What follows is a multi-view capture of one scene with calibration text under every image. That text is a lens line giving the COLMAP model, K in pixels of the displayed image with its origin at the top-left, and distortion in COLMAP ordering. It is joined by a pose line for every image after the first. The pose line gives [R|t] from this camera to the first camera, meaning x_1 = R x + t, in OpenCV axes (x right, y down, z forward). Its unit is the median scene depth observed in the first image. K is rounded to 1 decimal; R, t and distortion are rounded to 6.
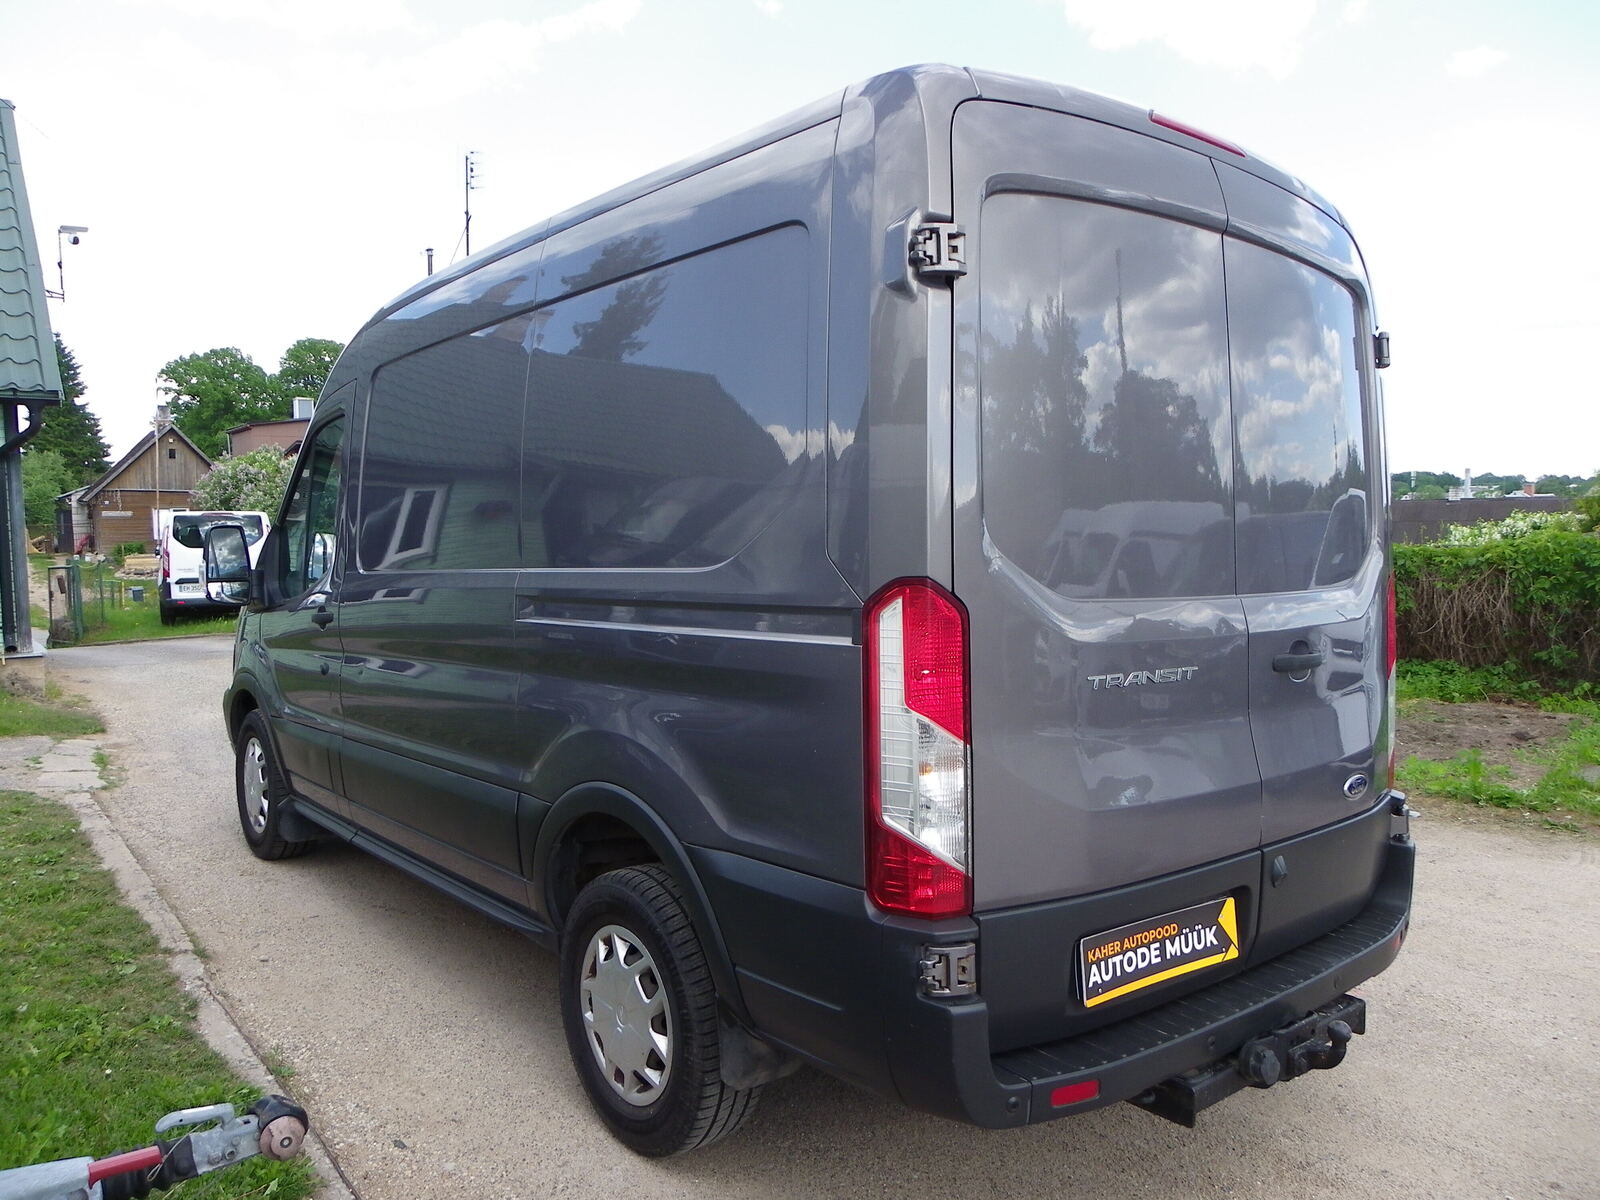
lens RADIAL K [[1152.6, 0, 790.4], [0, 1152.6, 596.8], [0, 0, 1]] dist [-0.015299, -0.003313]
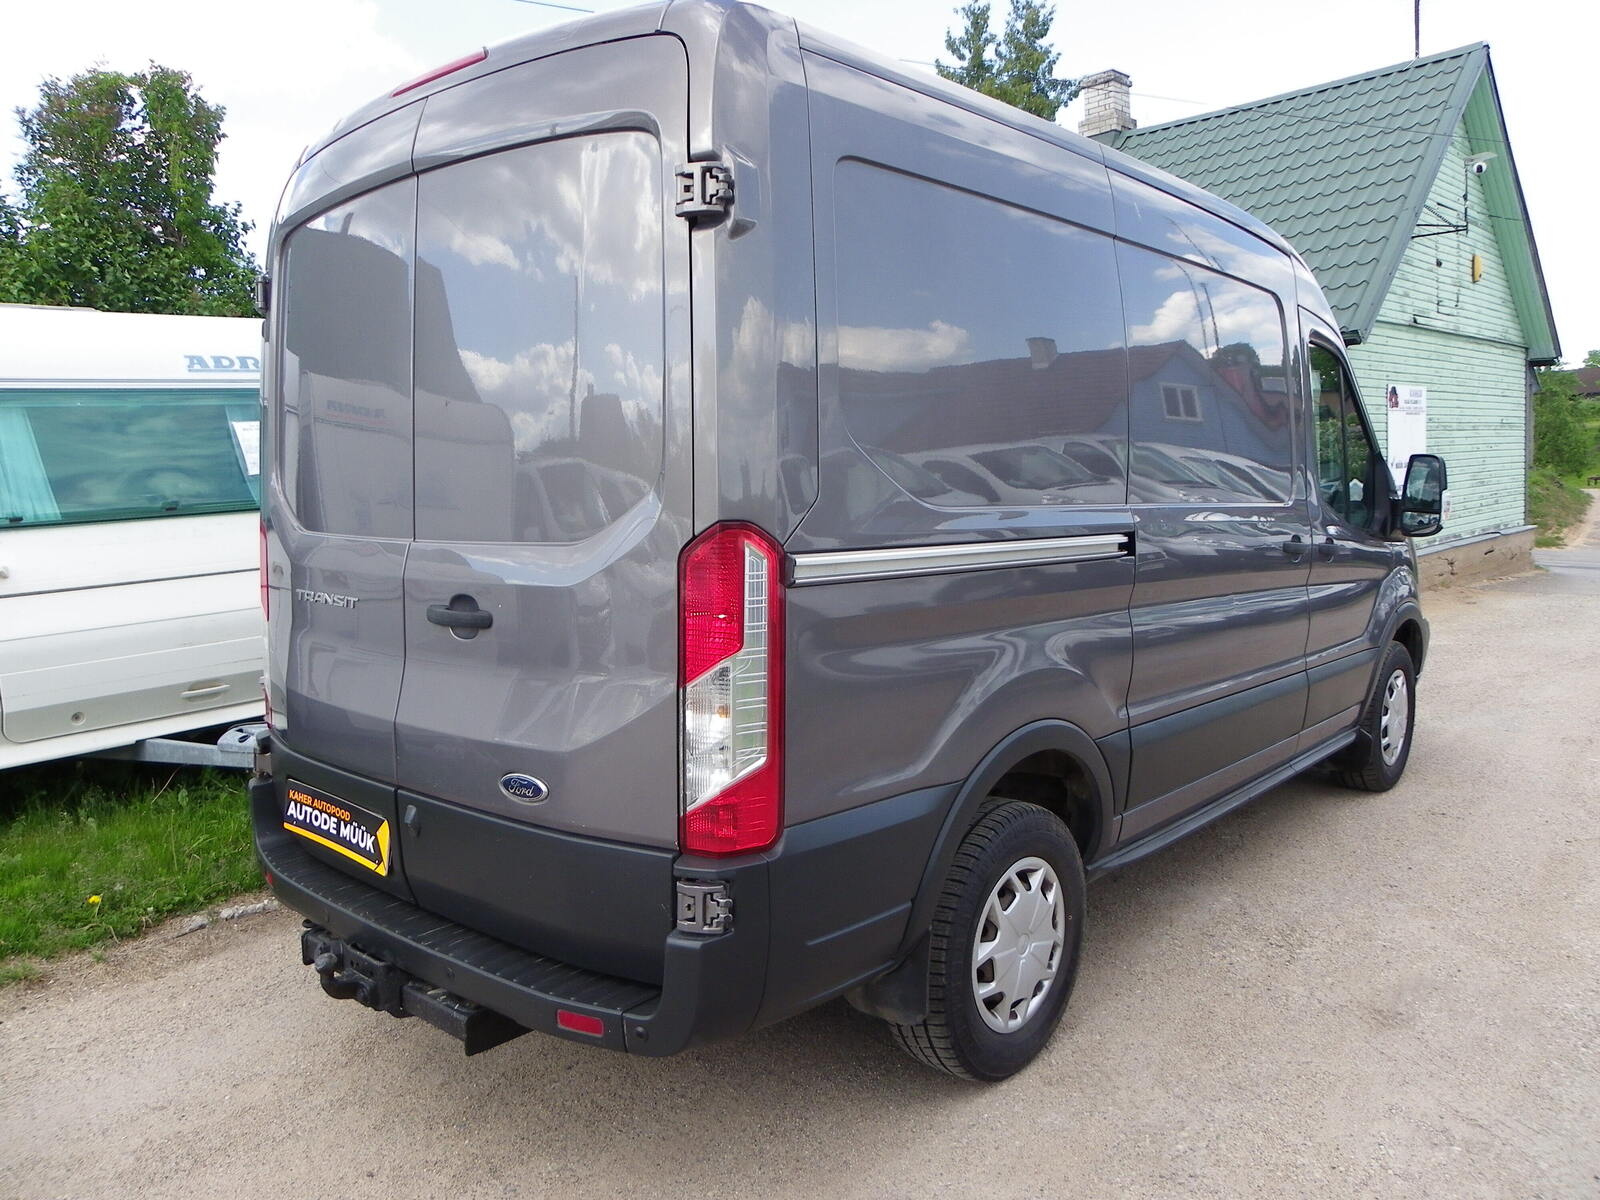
lens RADIAL K [[1152.6, 0, 790.4], [0, 1152.6, 596.8], [0, 0, 1]] dist [-0.015299, -0.003313]
pose [[0.181103, 0.090525, -0.979289, 1.601719], [-0.028881, 0.995815, 0.086711, -0.053608], [0.983040, 0.012579, 0.182960, 1.265615]]
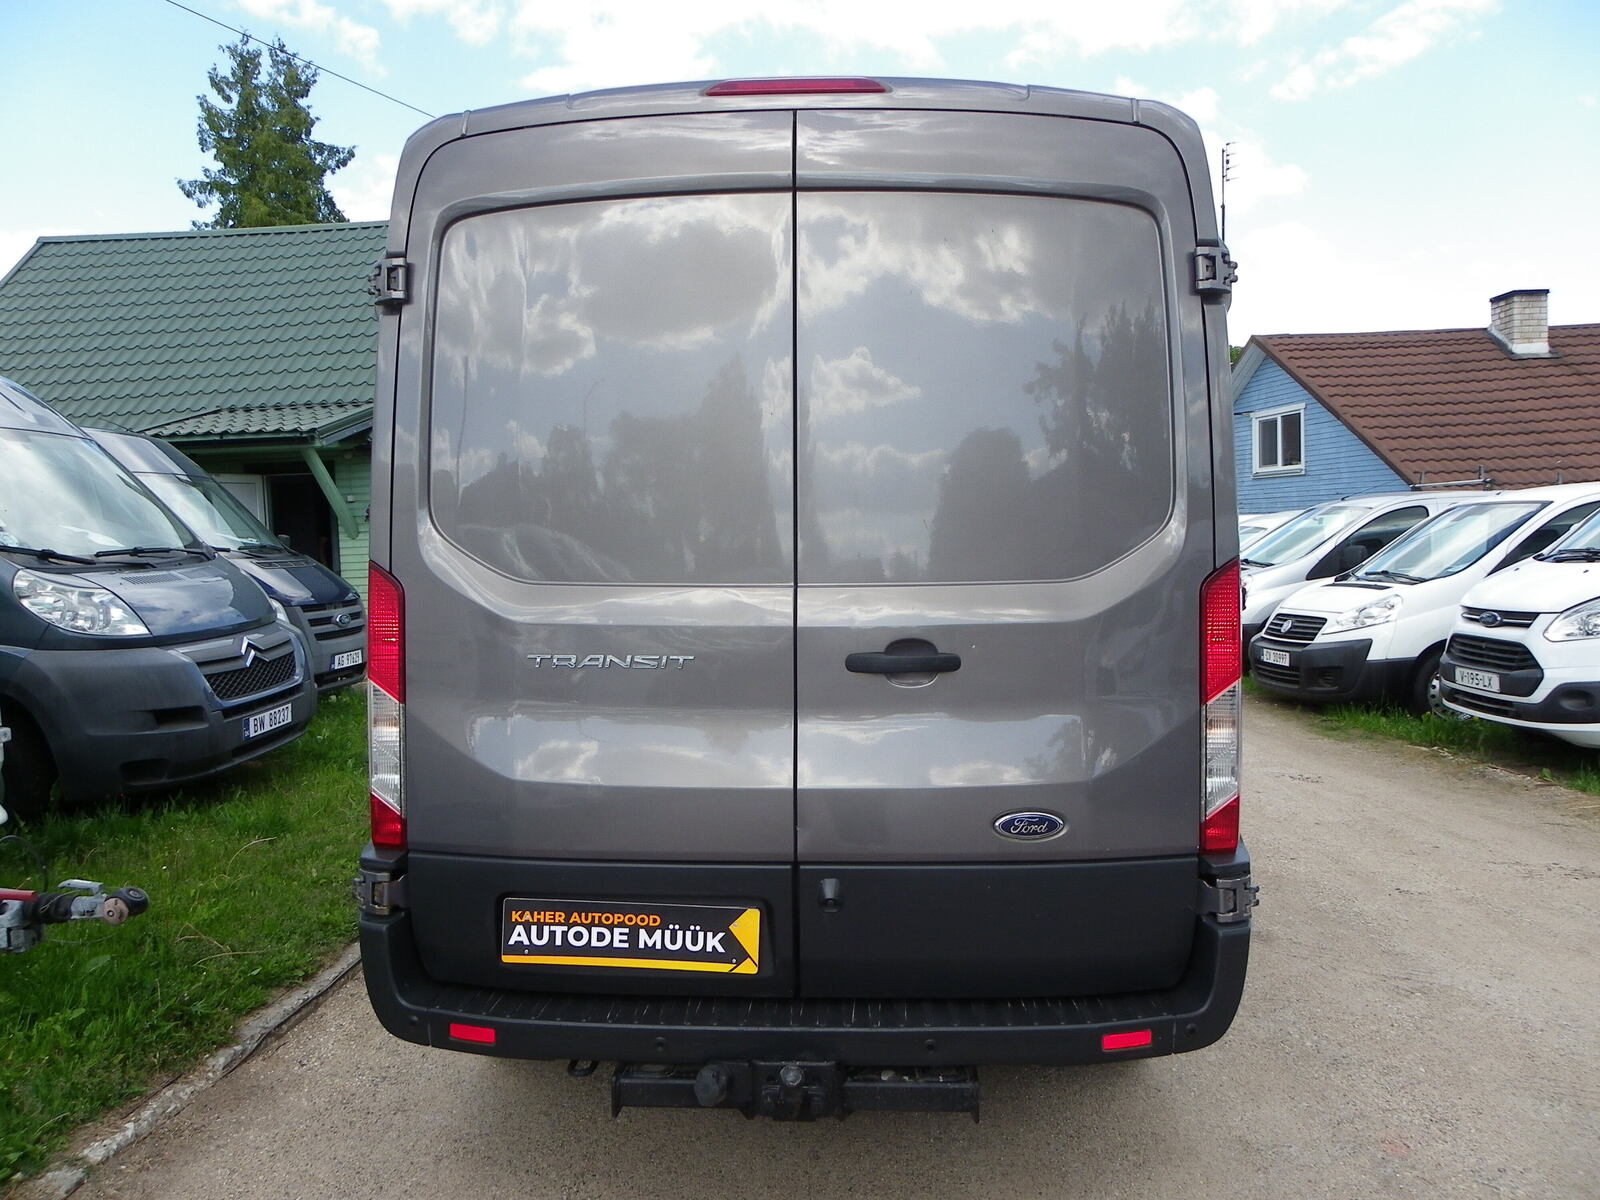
lens RADIAL K [[1152.6, 0, 790.4], [0, 1152.6, 596.8], [0, 0, 1]] dist [-0.015299, -0.003313]
pose [[0.754261, 0.016669, -0.656364, 1.092010], [-0.019187, 0.999810, 0.003342, 0.007982], [0.656295, 0.010073, 0.754437, 0.342859]]
